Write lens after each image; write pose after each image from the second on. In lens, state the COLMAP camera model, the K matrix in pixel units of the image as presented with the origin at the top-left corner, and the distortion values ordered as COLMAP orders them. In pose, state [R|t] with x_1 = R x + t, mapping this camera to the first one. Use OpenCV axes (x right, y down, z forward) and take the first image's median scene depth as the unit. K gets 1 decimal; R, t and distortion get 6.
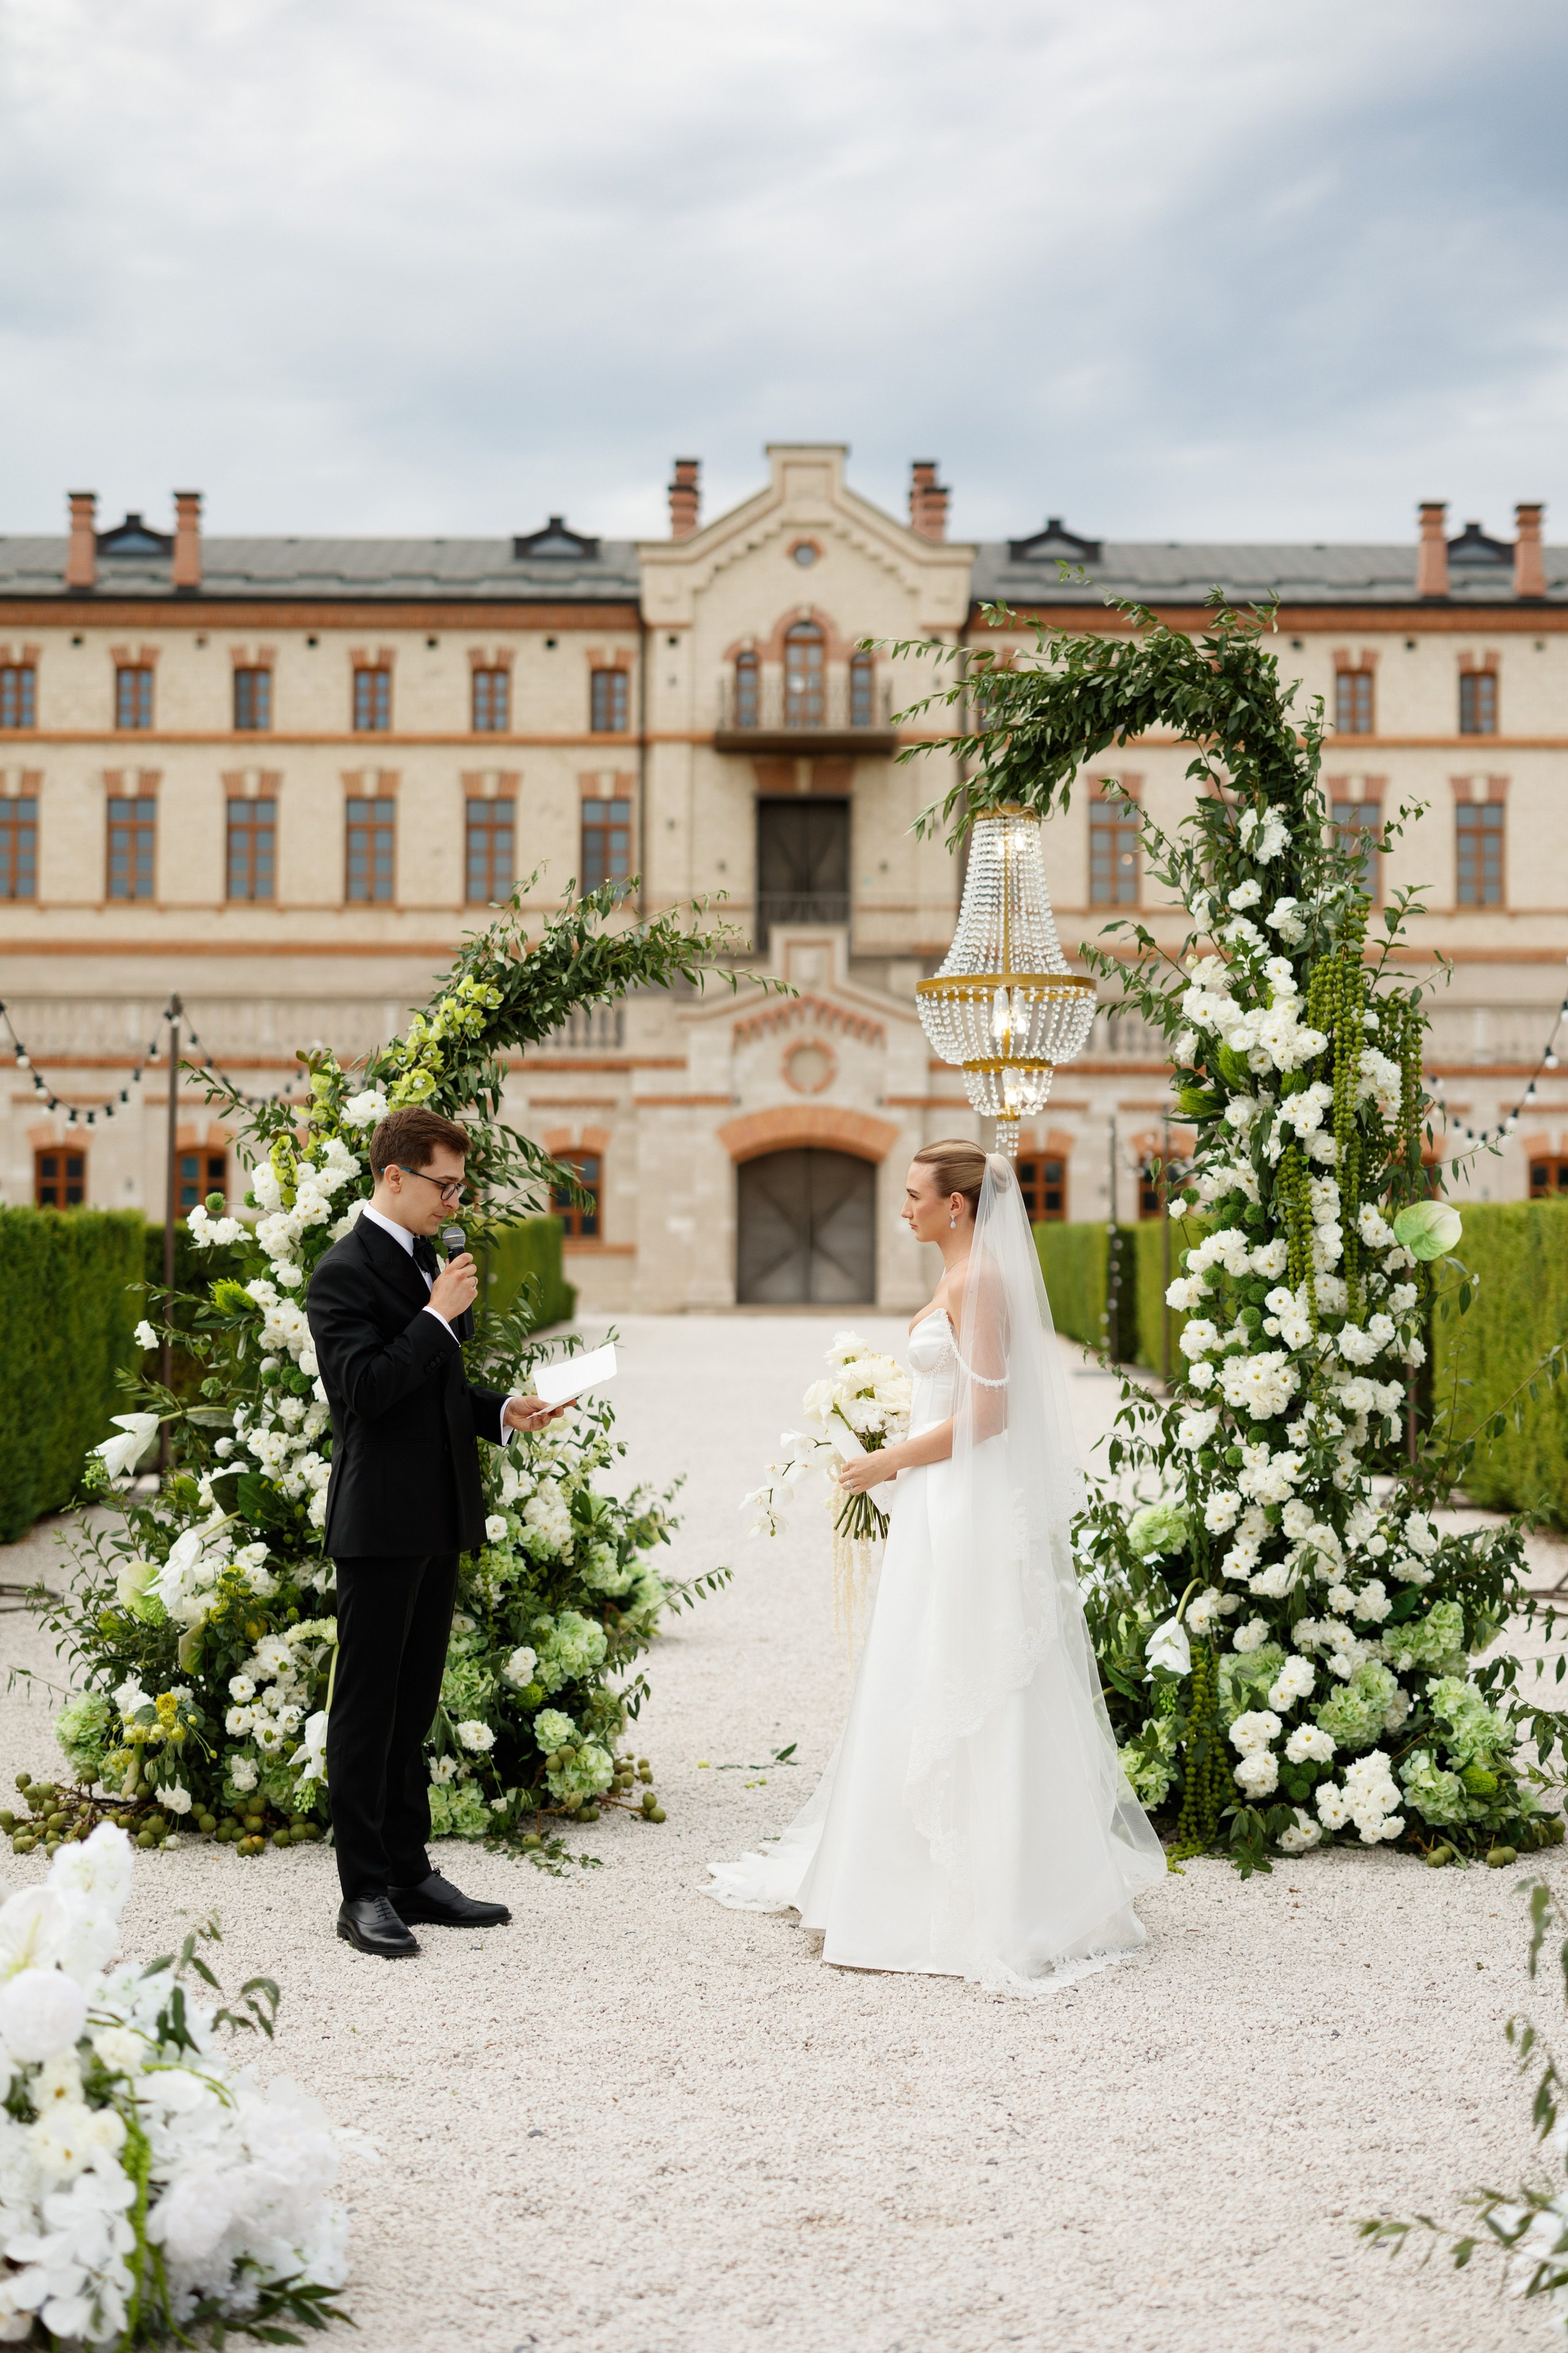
lens RADIAL K [[3448.7, 0, 788.9], [0, 3448.7, 1112.6], [0, 0, 1]] dist [0.009733, -0.000433]
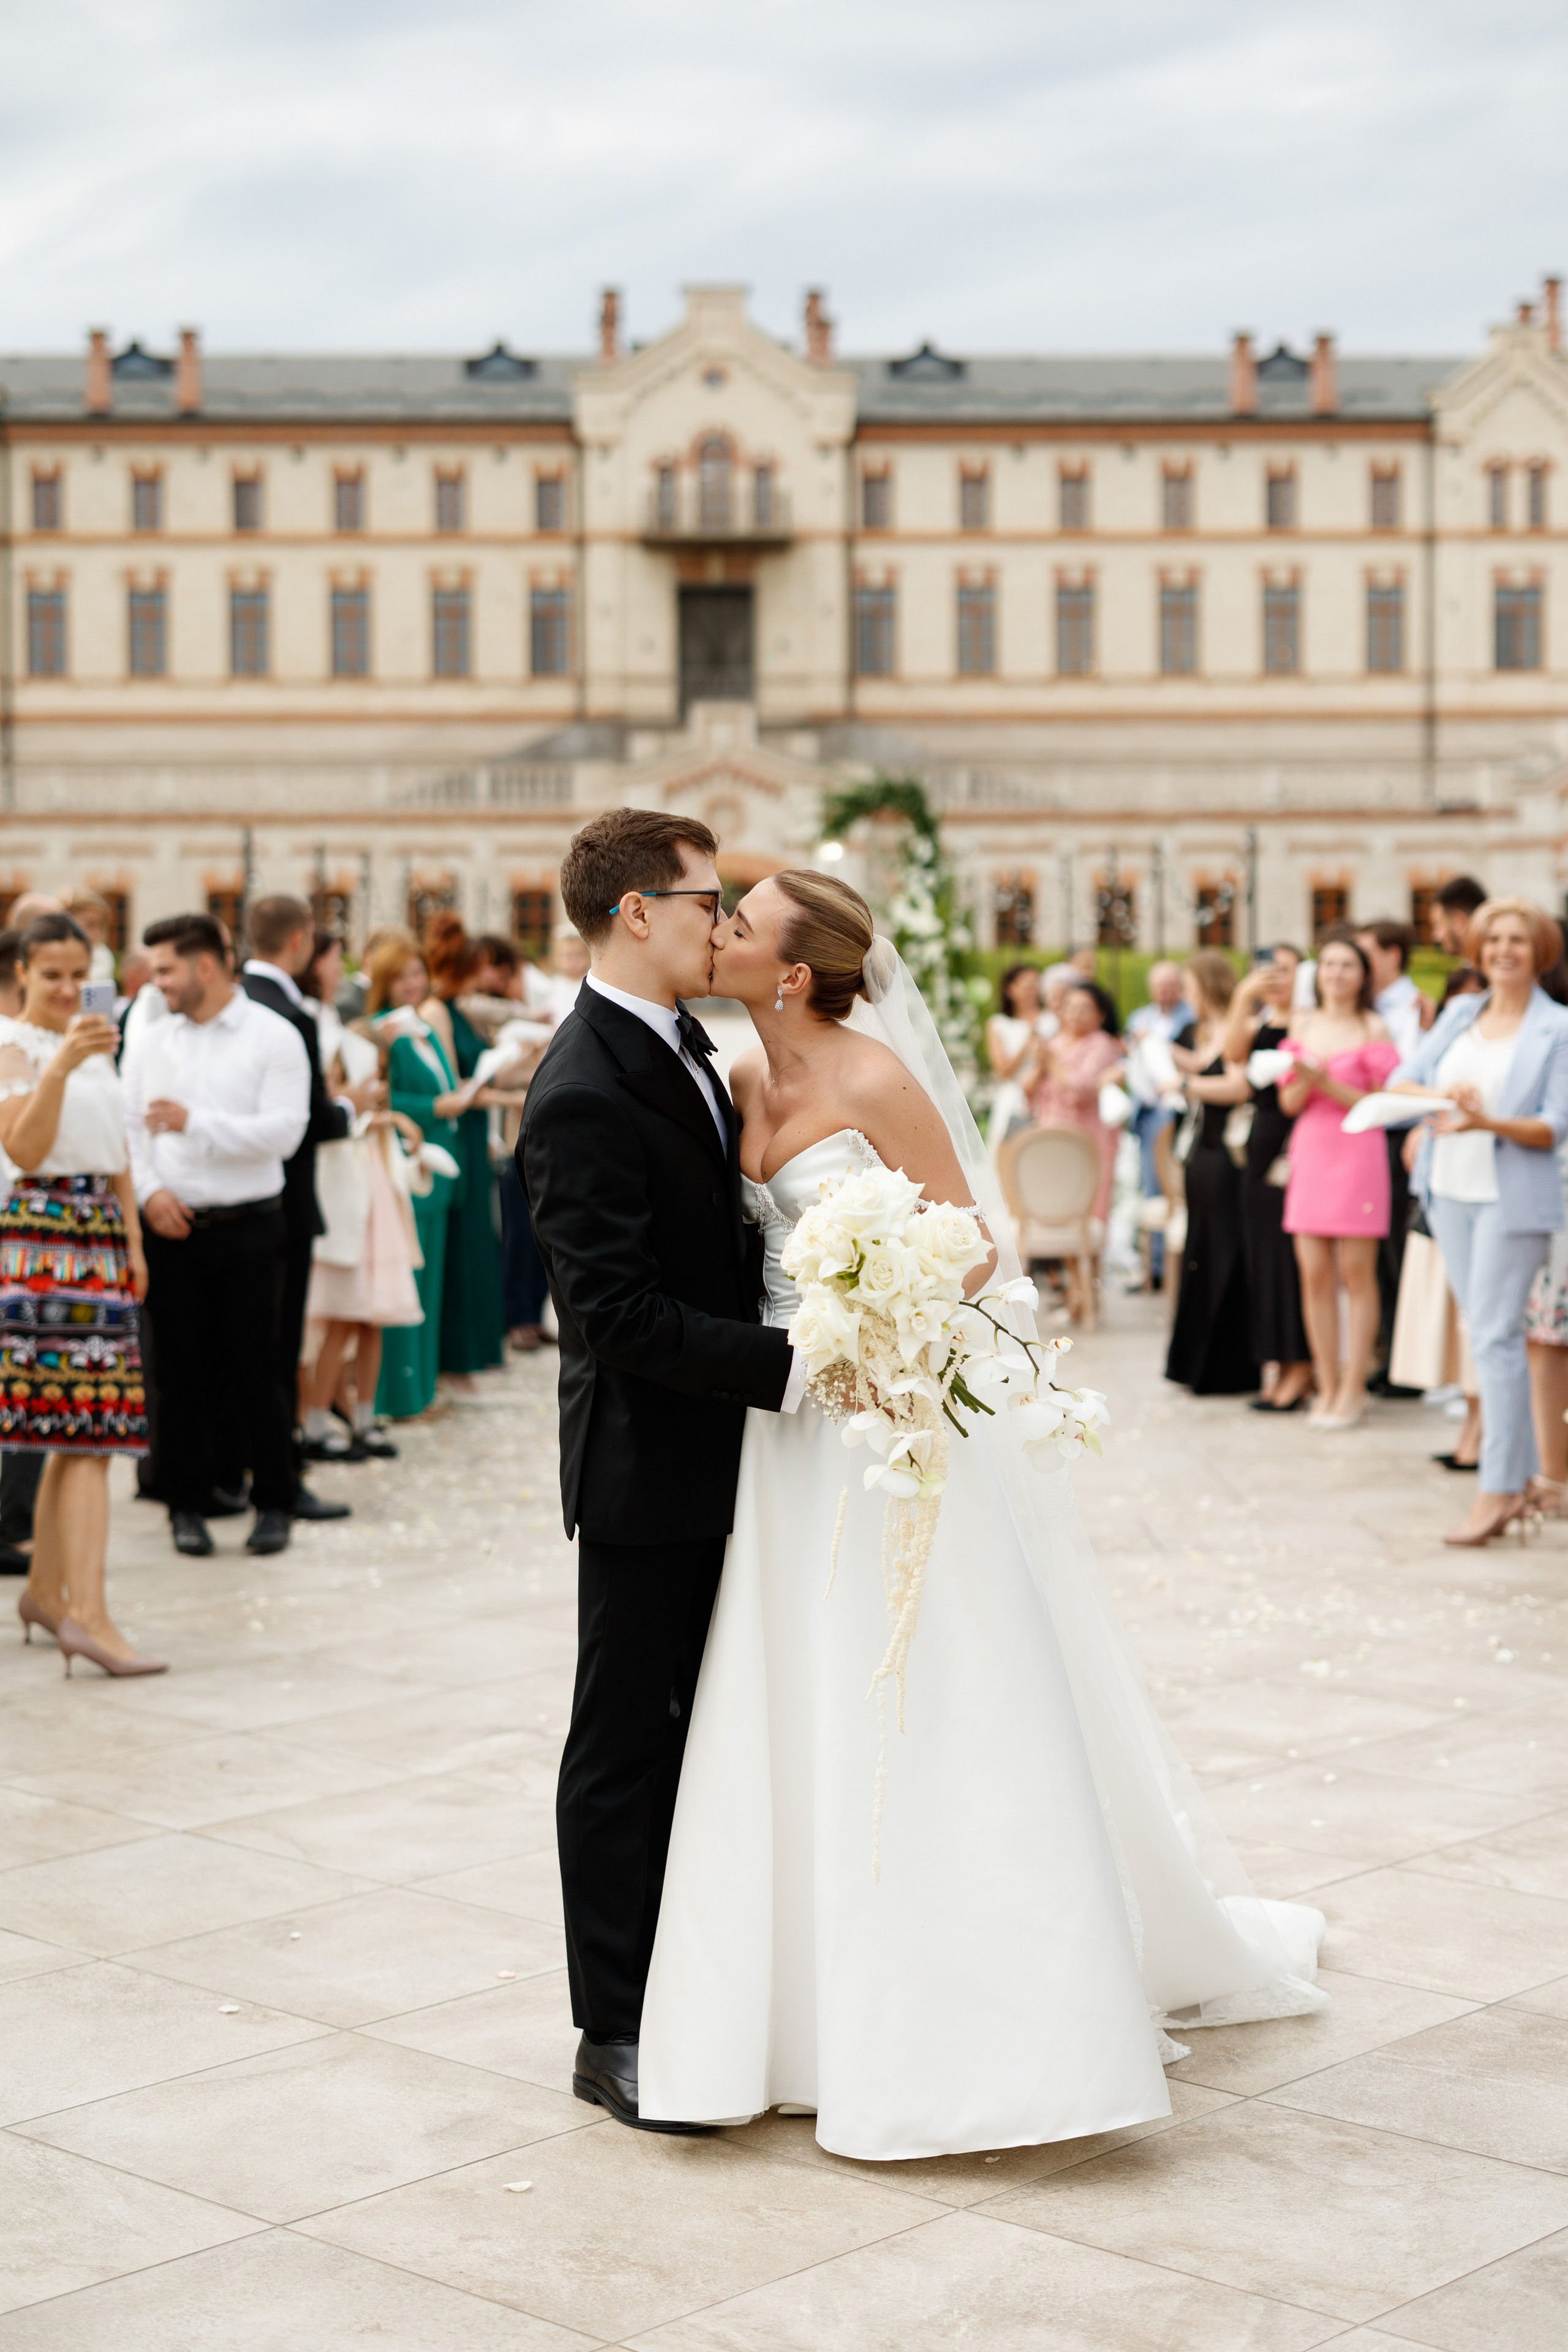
lens RADIAL K [[3835.0, 0, 730.1], [0, 3835.0, 998.8], [0, 0, 1]] dist [0.011920, -0.051086]
pose [[0.999847, -0.010538, 0.013933, -0.083901], [0.009821, 0.998672, 0.050577, -0.128197], [-0.014447, -0.050433, 0.998623, -2.604557]]
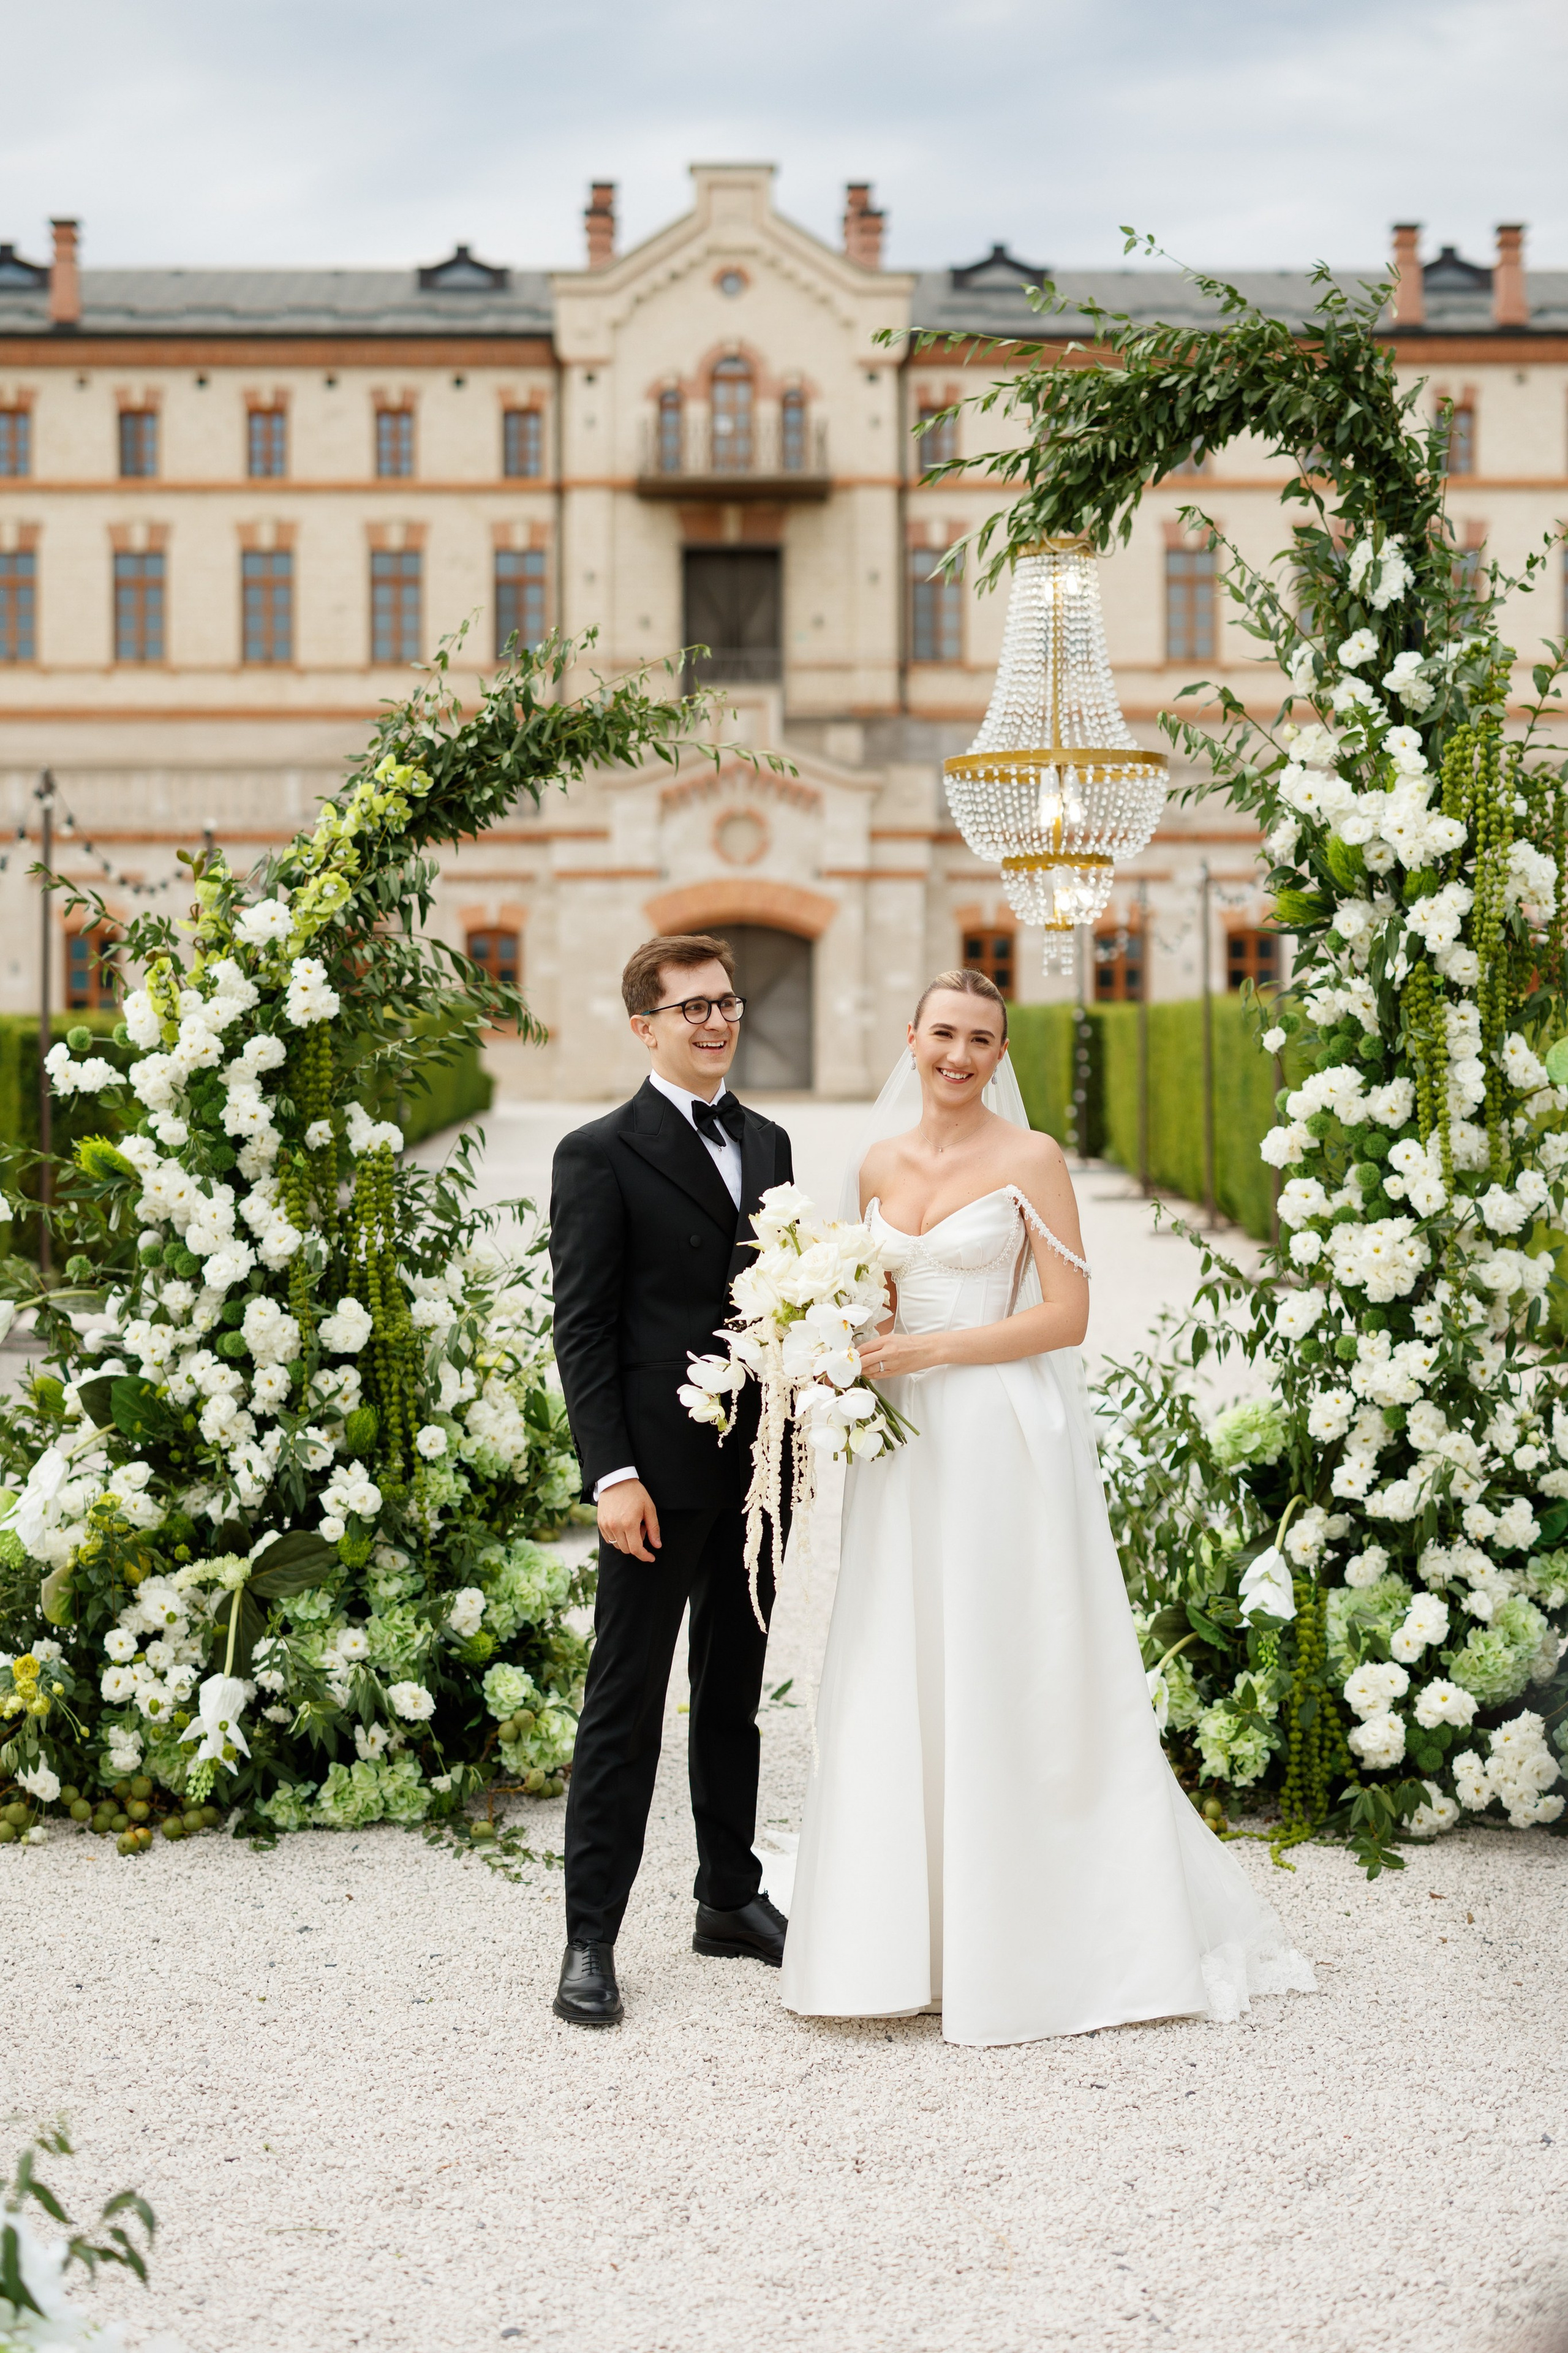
lens RADIAL K [[3600.0, 0, 742.9], [0, 3600.0, 1086.2], [0, 0, 1]] dist [0.008529, -0.000443]
pose [[0.999936, -0.007264, 0.008704, -0.018454], [0.006758, 0.998358, 0.056890, -0.009934], [-0.009103, -0.056828, 0.998342, 0.157156]]
